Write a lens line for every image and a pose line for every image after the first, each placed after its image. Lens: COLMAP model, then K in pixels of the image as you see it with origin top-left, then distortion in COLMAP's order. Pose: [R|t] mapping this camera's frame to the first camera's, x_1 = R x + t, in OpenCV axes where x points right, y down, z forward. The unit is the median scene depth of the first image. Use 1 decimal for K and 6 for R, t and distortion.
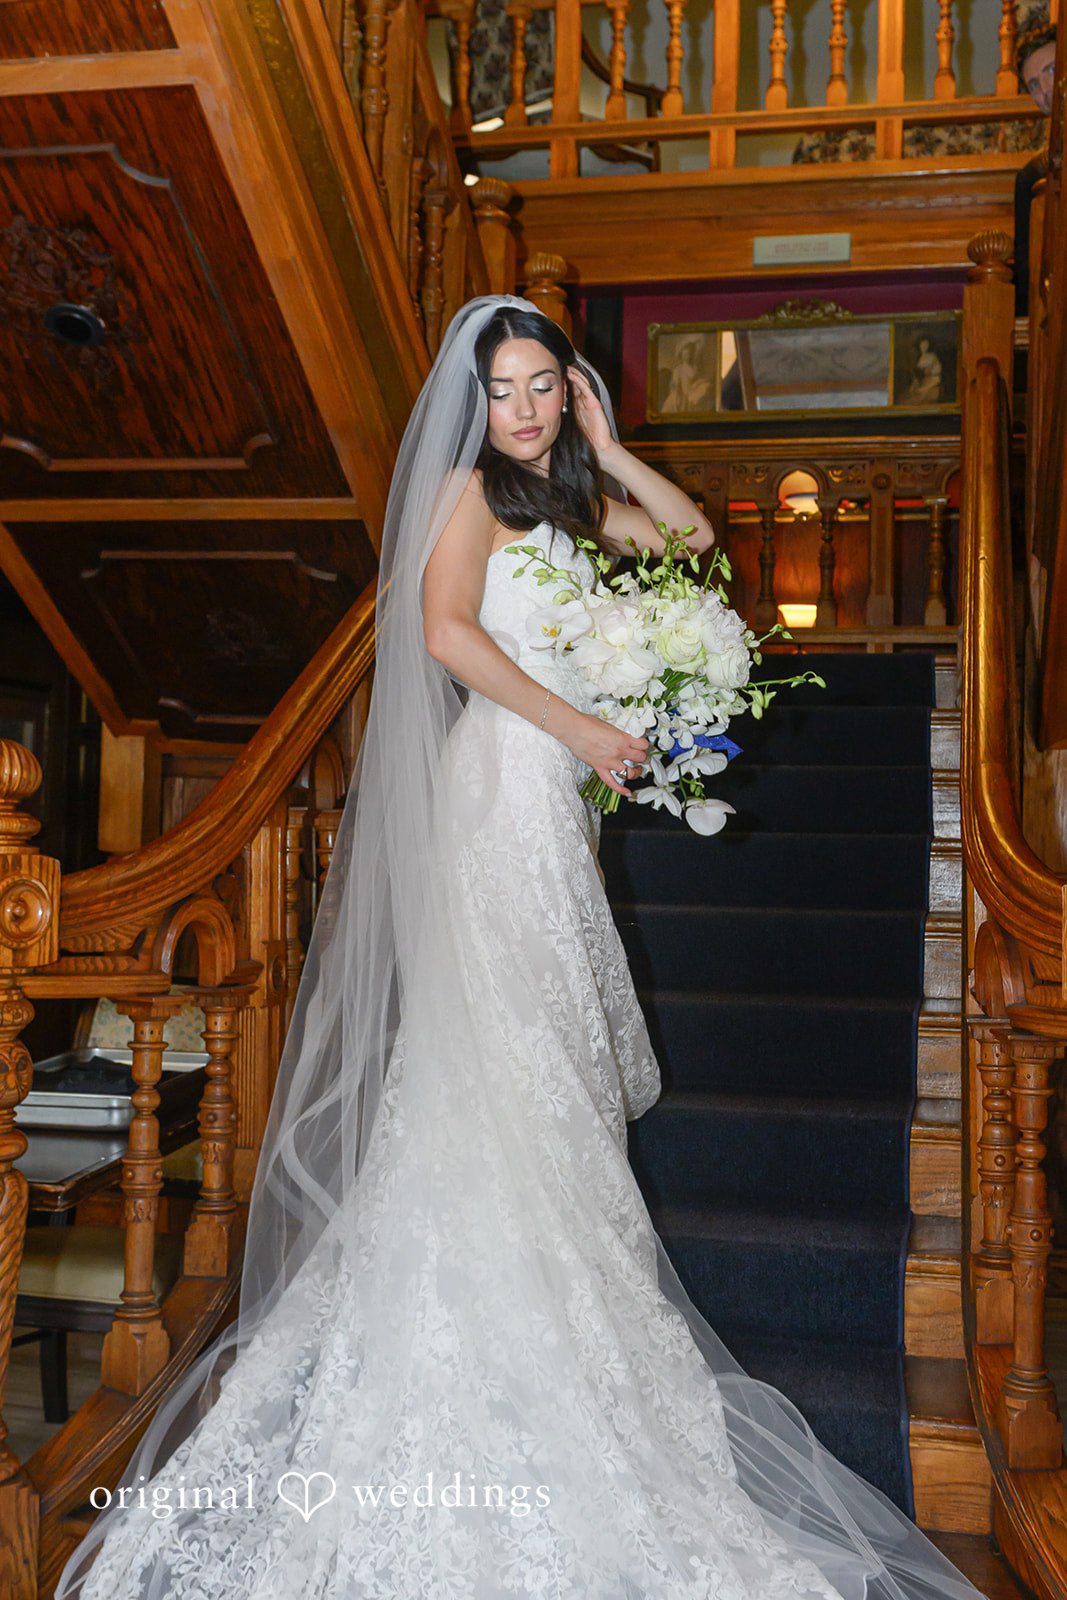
lens RADIAL K [[1740.2, 0, 533.7], [0, 1740.2, 752.9], [0, 0, 1]] dist [-0.004219, 0.028779]
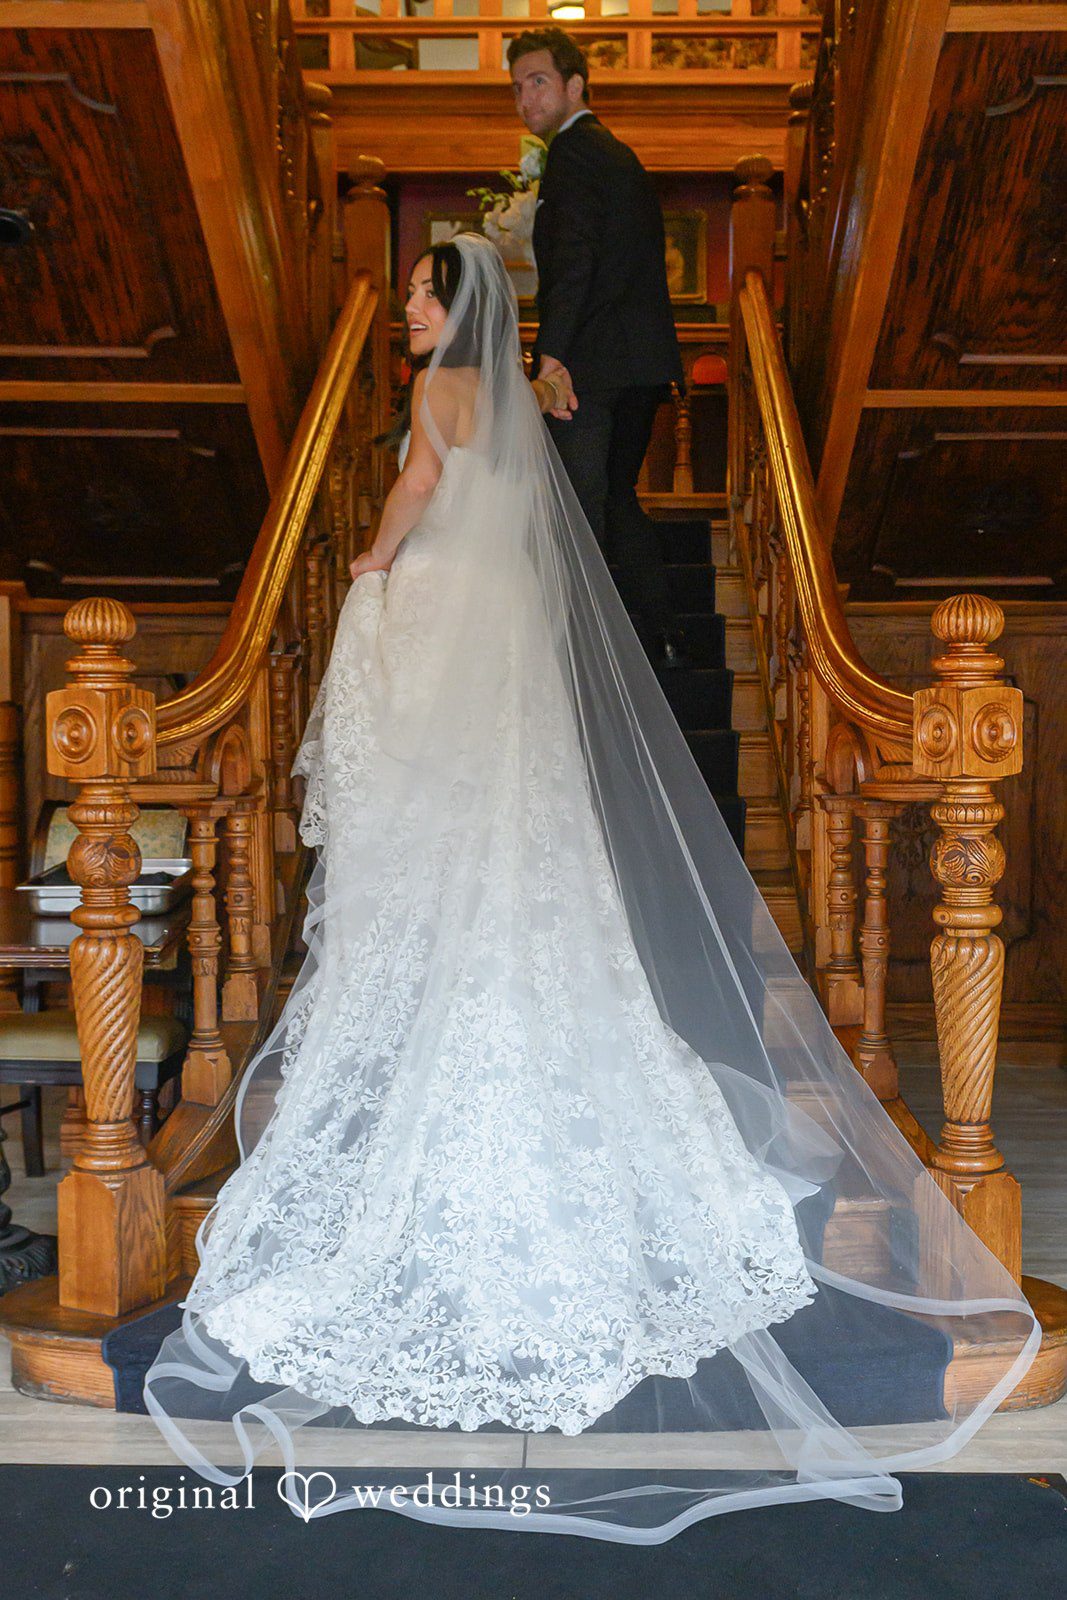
lens RADIAL K [[1774.4, 0, 502.6], [0, 1774.4, 797.6], [0, 0, 1]] dist [0.006566, -0.040799]
pose [[0.980151, -0.033058, 0.195477, -0.196684], [0.012313, 0.994247, 0.106404, 0.001724], [-0.197870, -0.101885, 0.974919, -0.227908]]
